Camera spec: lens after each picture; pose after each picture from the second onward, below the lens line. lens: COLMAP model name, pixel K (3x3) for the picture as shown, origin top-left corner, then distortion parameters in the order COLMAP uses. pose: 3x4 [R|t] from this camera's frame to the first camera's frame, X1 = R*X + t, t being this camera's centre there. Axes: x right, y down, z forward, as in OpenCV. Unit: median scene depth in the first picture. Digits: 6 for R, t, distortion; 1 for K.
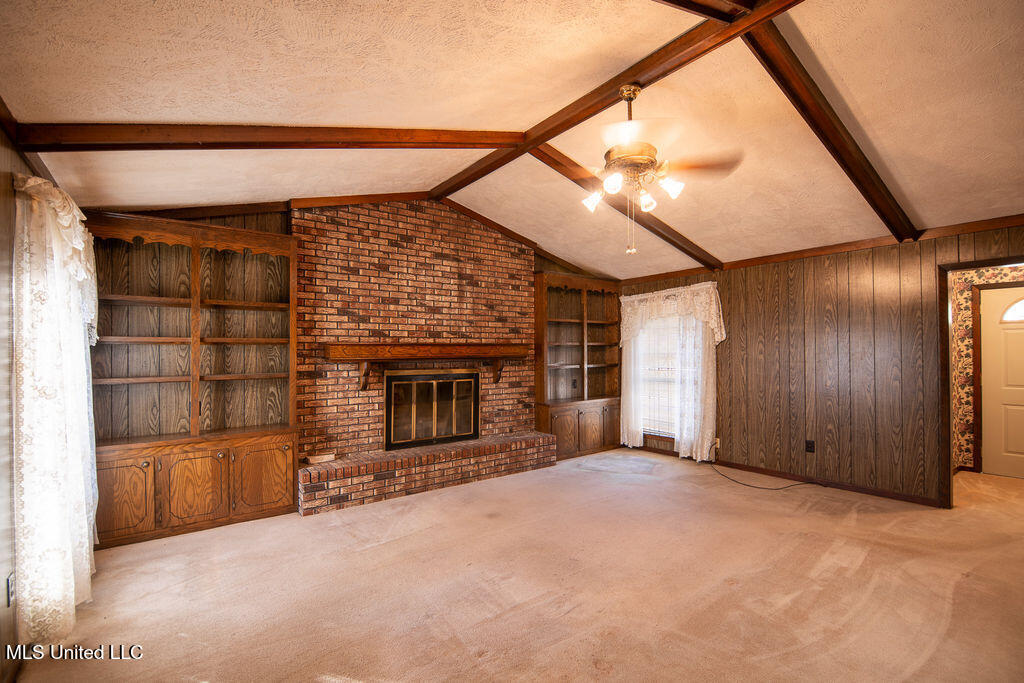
lens RADIAL K [[470.5, 0, 523.2], [0, 470.5, 343.9], [0, 0, 1]] dist [-0.016567, -0.000779]
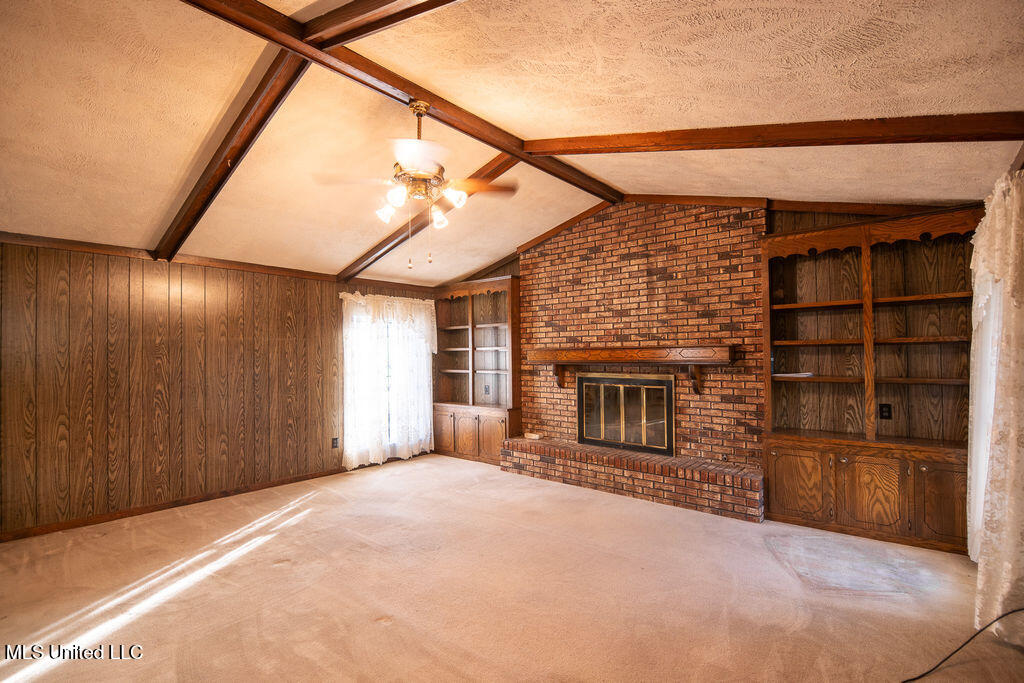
lens RADIAL K [[470.5, 0, 523.2], [0, 470.5, 343.9], [0, 0, 1]] dist [-0.016567, -0.000779]
pose [[0.197451, -0.021099, -0.980086, 0.742078], [0.022810, 0.999597, -0.016923, 0.004514], [0.980047, -0.019014, 0.197853, 0.603874]]
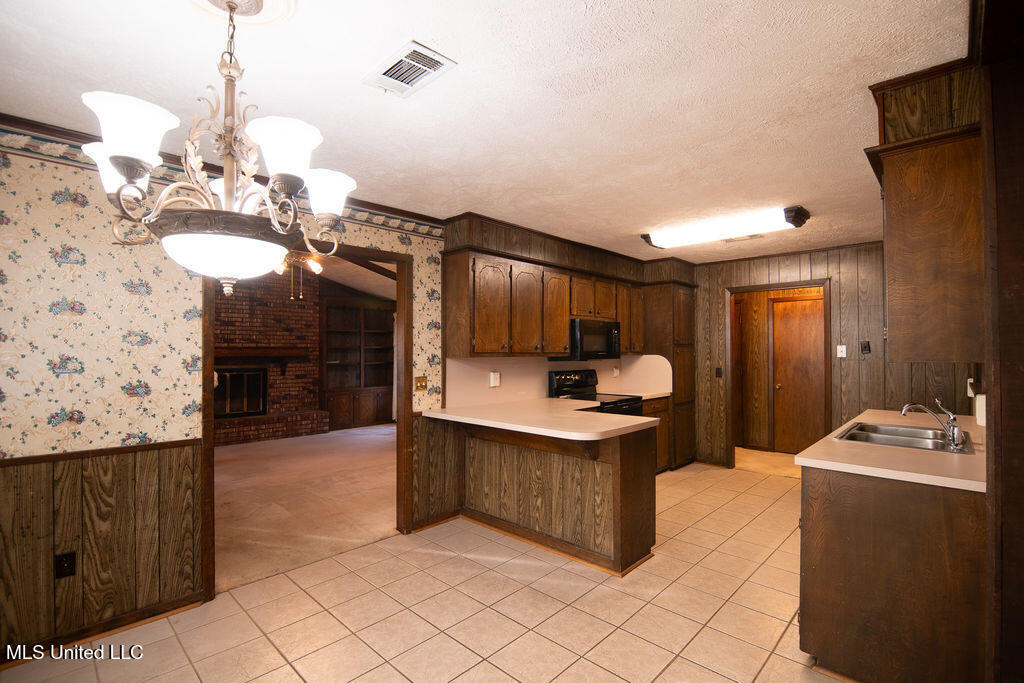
lens RADIAL K [[470.5, 0, 523.2], [0, 470.5, 343.9], [0, 0, 1]] dist [-0.016567, -0.000779]
pose [[0.987219, 0.003050, 0.159343, 0.471140], [-0.002188, 0.999982, -0.005590, -0.004167], [-0.159357, 0.005170, 0.987207, -0.544747]]
